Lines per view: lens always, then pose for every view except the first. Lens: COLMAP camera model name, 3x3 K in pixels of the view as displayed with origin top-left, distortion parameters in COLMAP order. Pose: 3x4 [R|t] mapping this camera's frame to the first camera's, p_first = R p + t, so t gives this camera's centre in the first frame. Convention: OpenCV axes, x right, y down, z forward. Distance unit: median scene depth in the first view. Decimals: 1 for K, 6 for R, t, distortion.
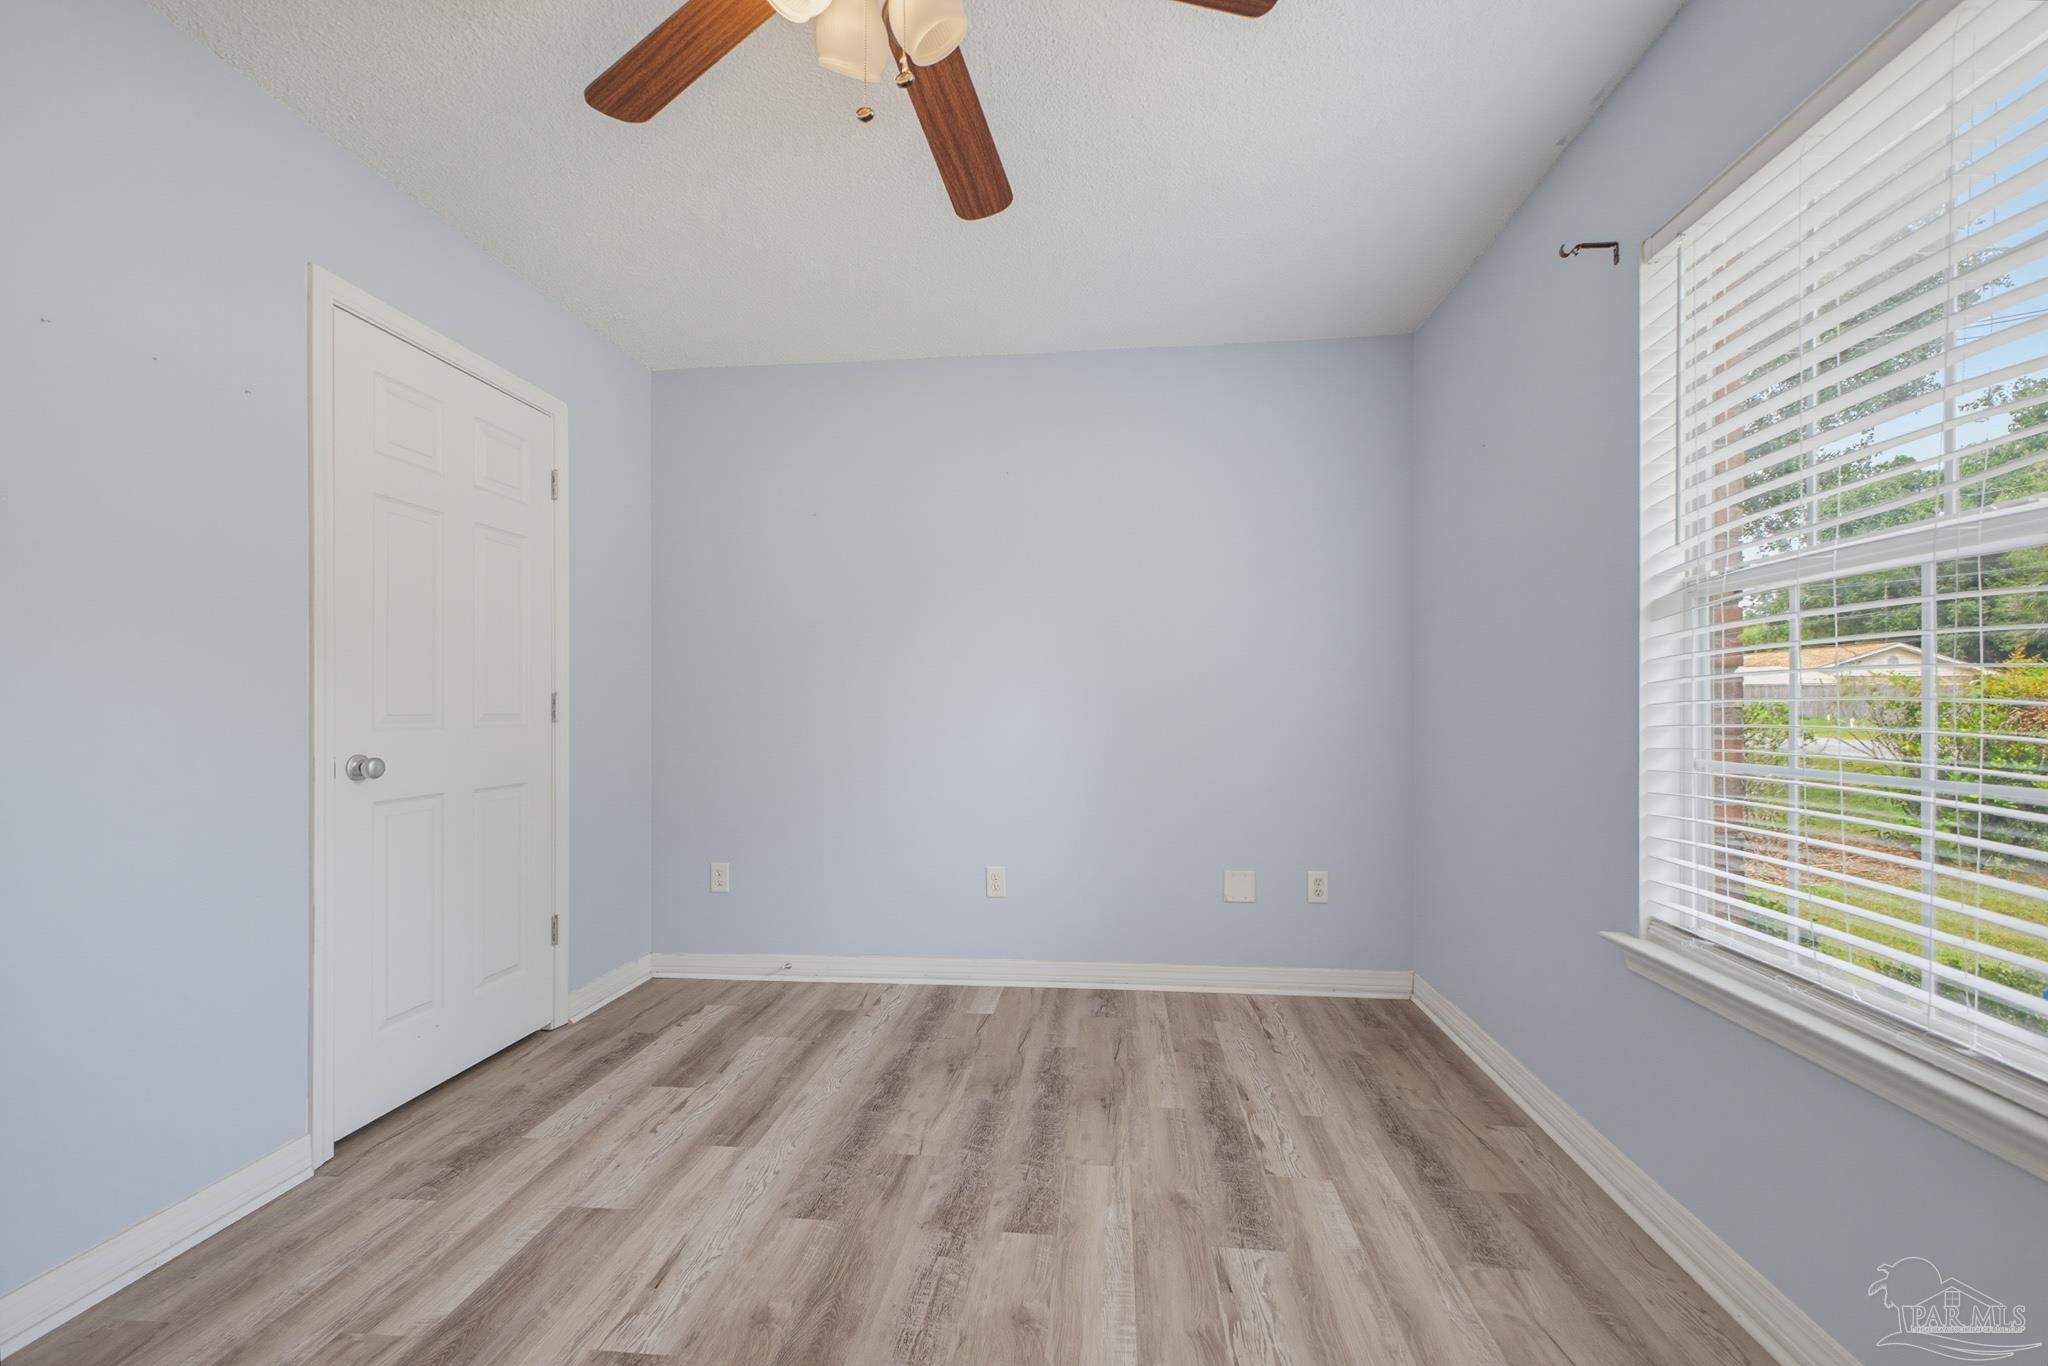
lens RADIAL K [[828.4, 0, 1030.2], [0, 828.4, 689.7], [0, 0, 1]] dist [0.023178, -0.000506]
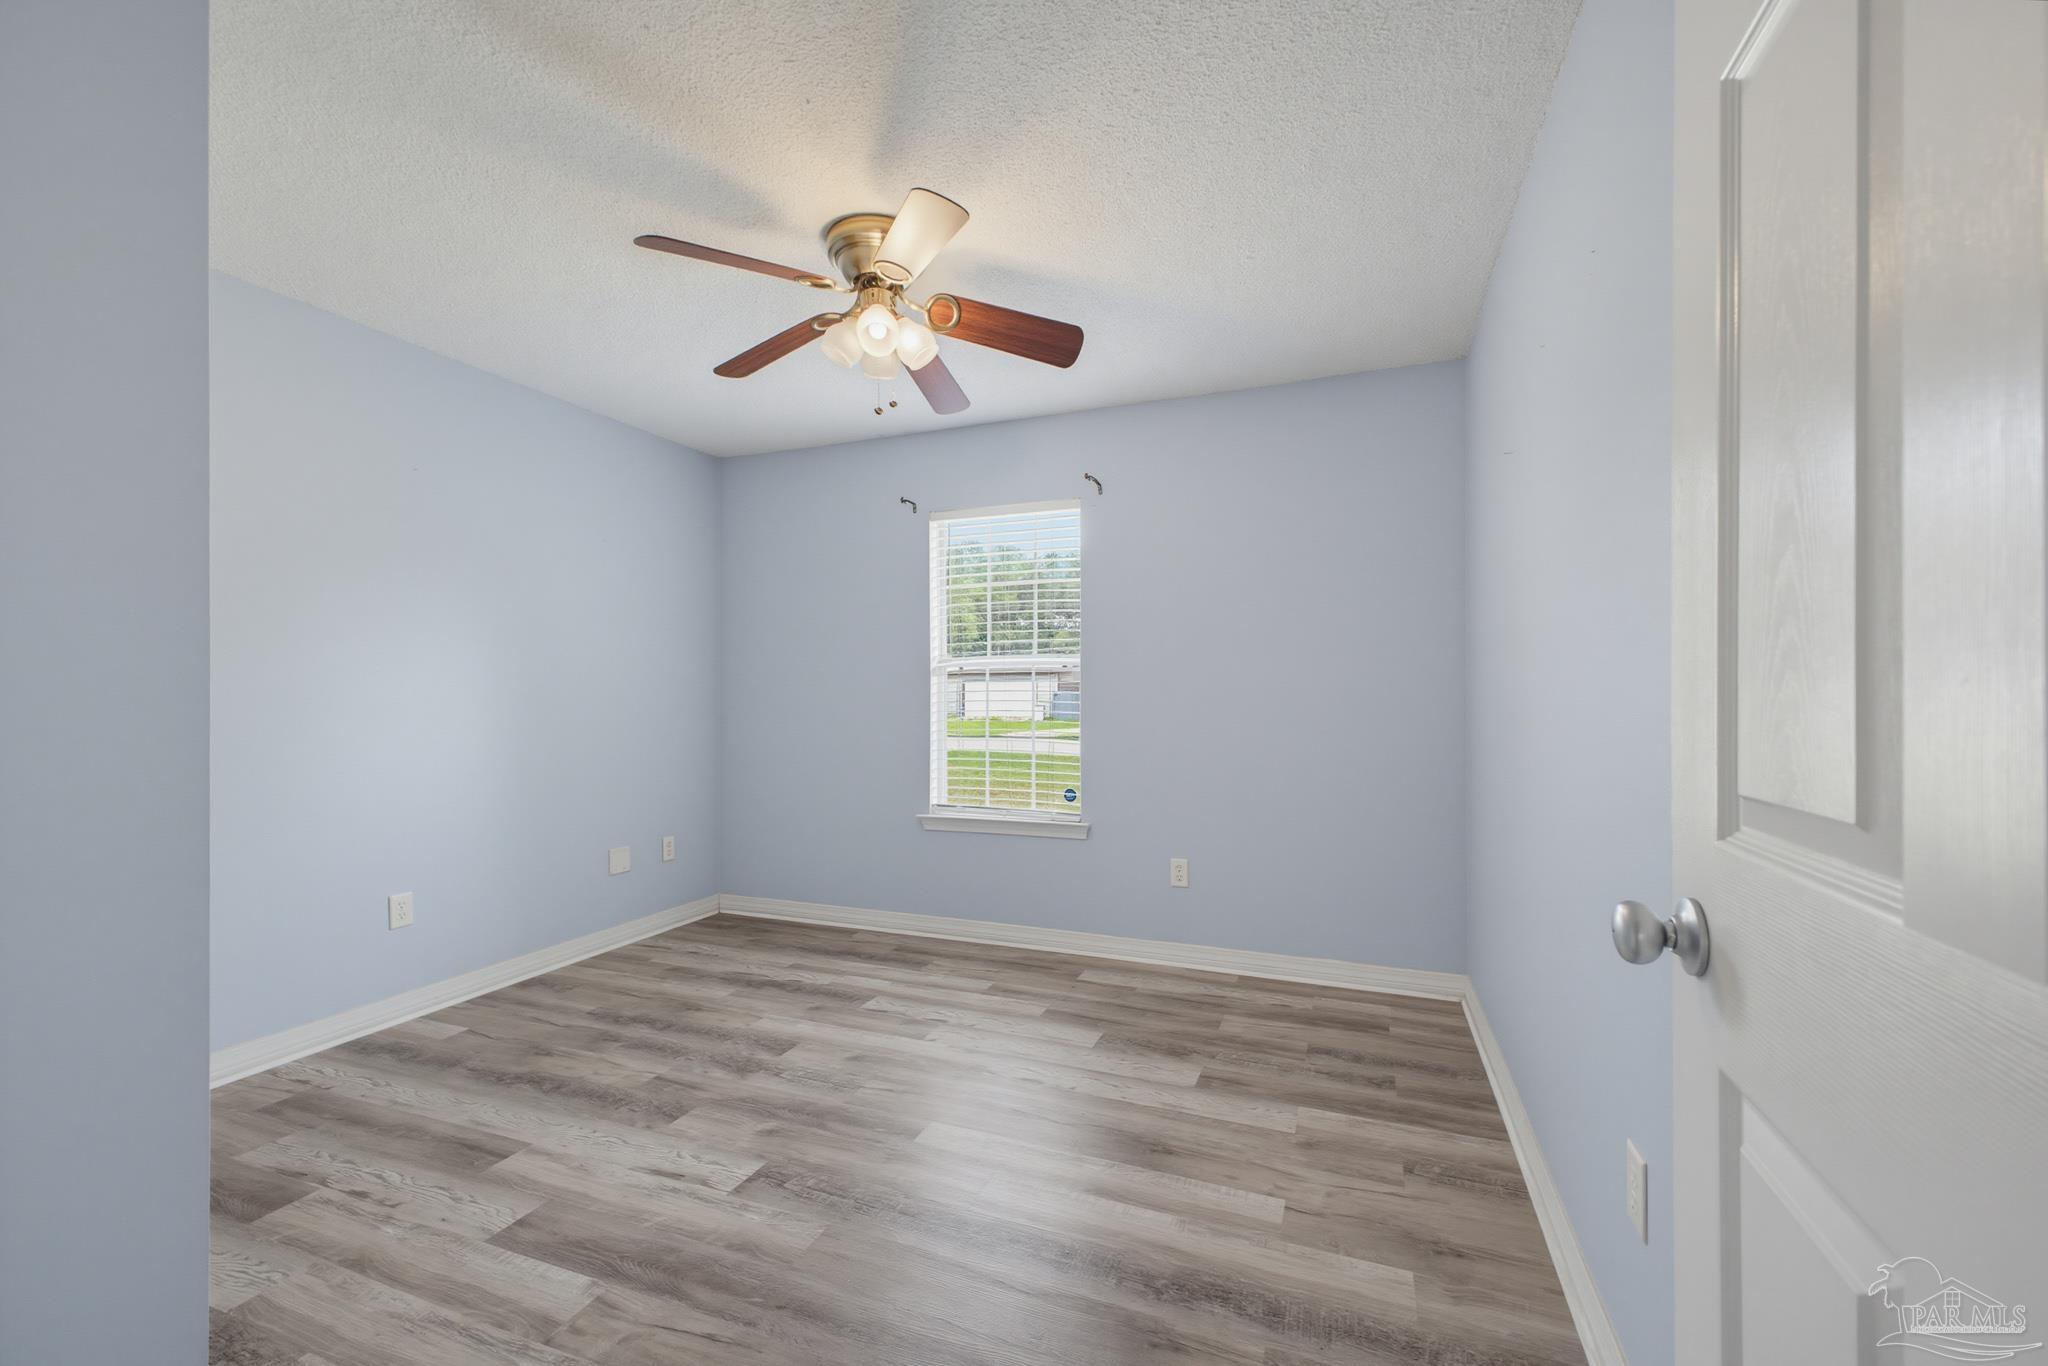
lens RADIAL K [[828.4, 0, 1030.2], [0, 828.4, 689.7], [0, 0, 1]] dist [0.023178, -0.000506]
pose [[0.272437, 0.009989, 0.962122, -1.172681], [-0.011718, 0.999906, -0.007063, -0.027915], [-0.962102, -0.009349, 0.272529, 0.106536]]
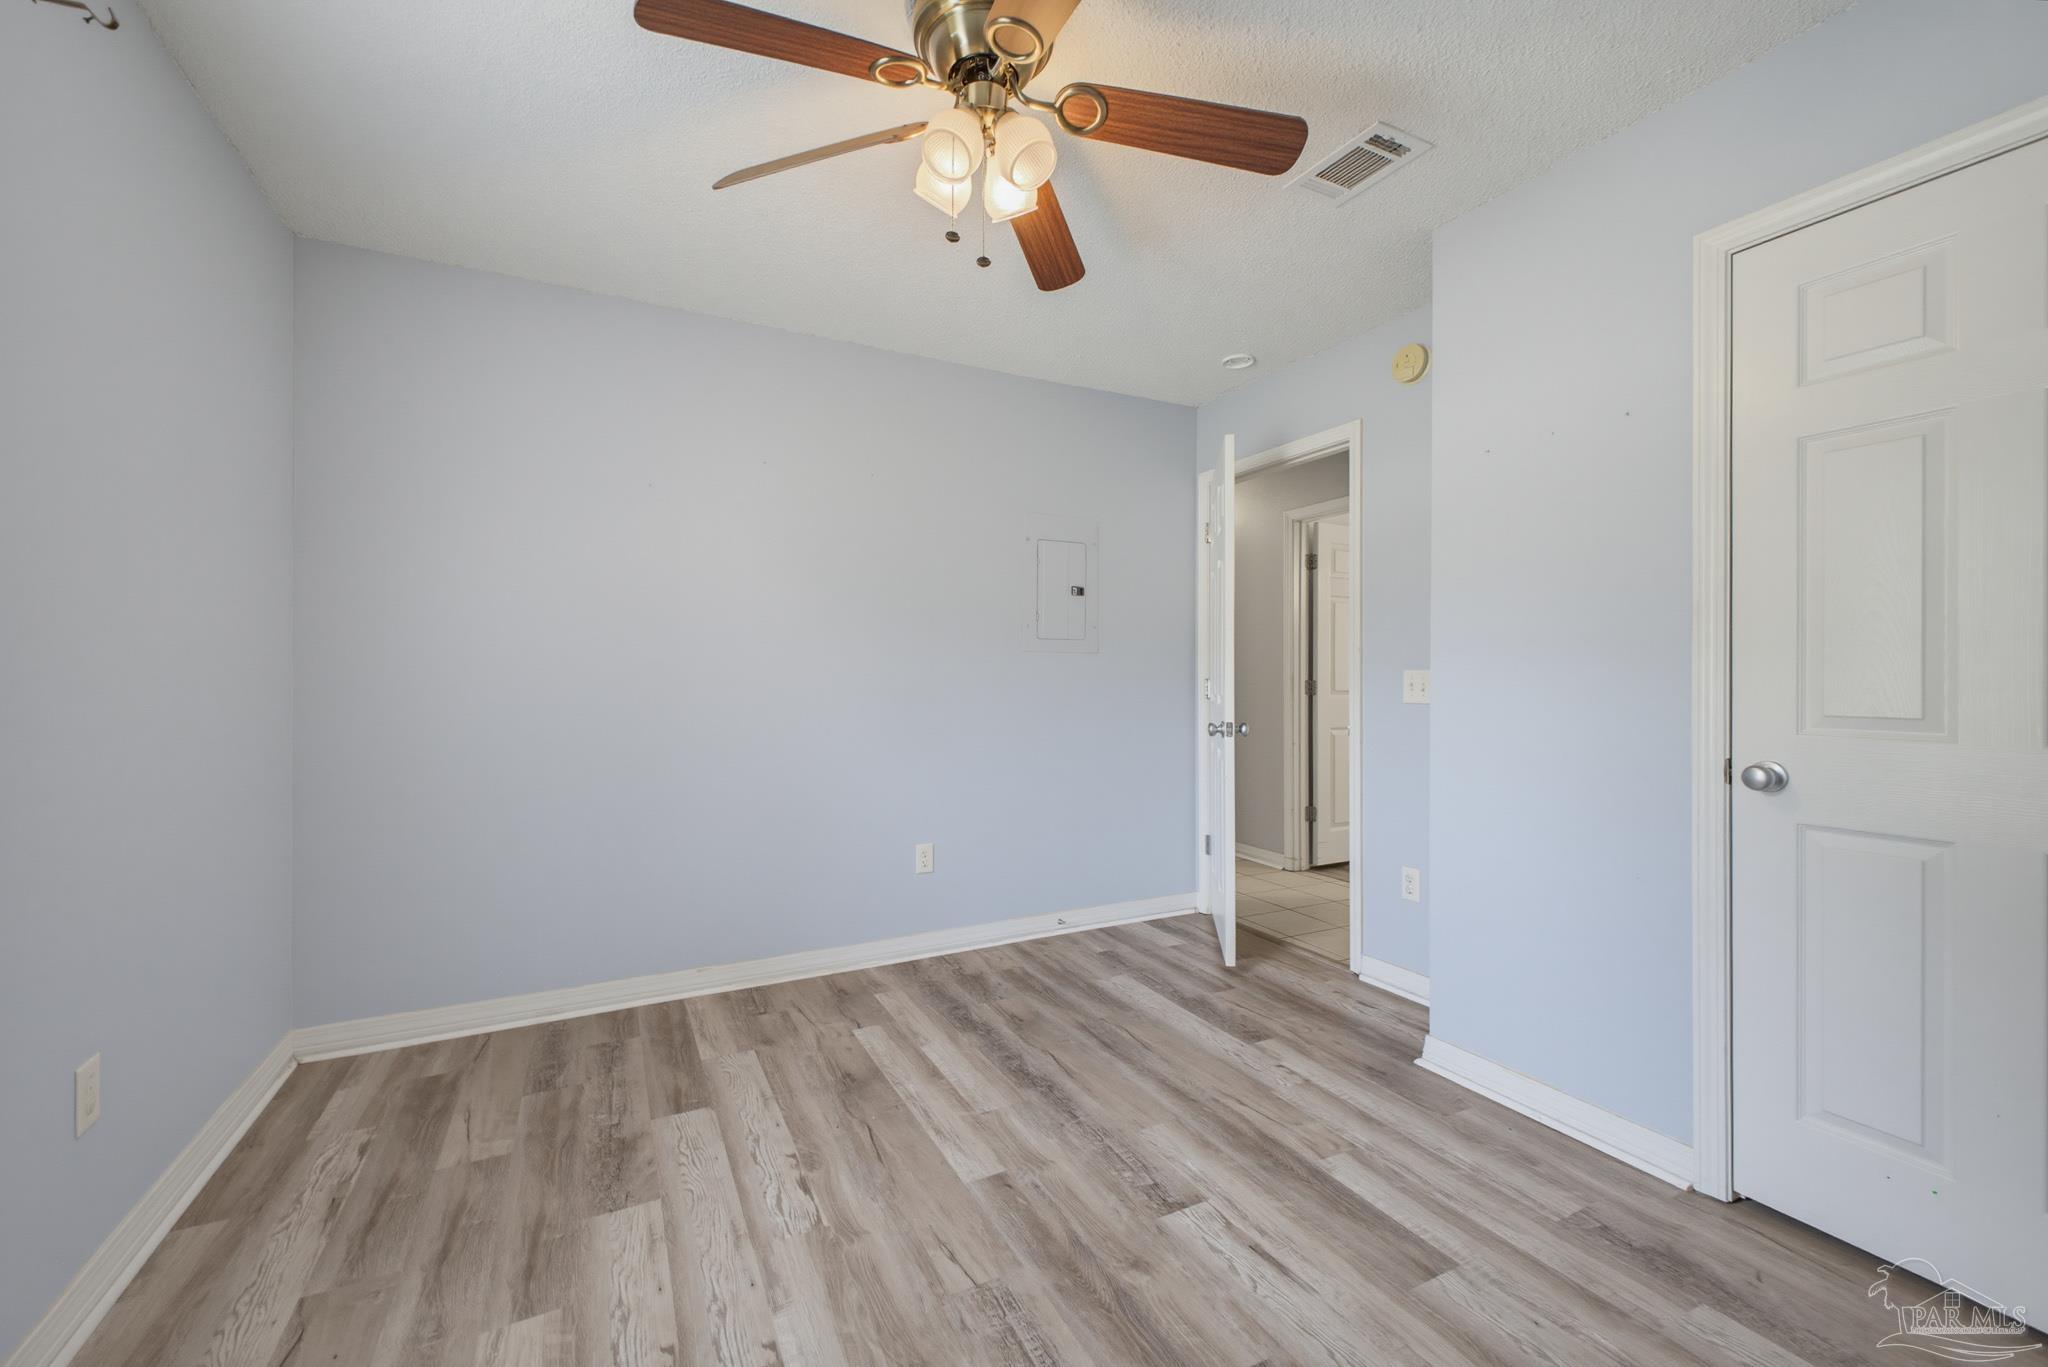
lens RADIAL K [[810.6, 0, 1024.0], [0, 810.6, 683.5], [0, 0, 1]] dist [0.000194, -0.000074]
pose [[-0.831831, 0.003471, -0.555018, 0.281154], [0.008486, 0.999943, -0.006464, -0.006055], [0.554964, -0.010086, -0.831813, 1.294642]]
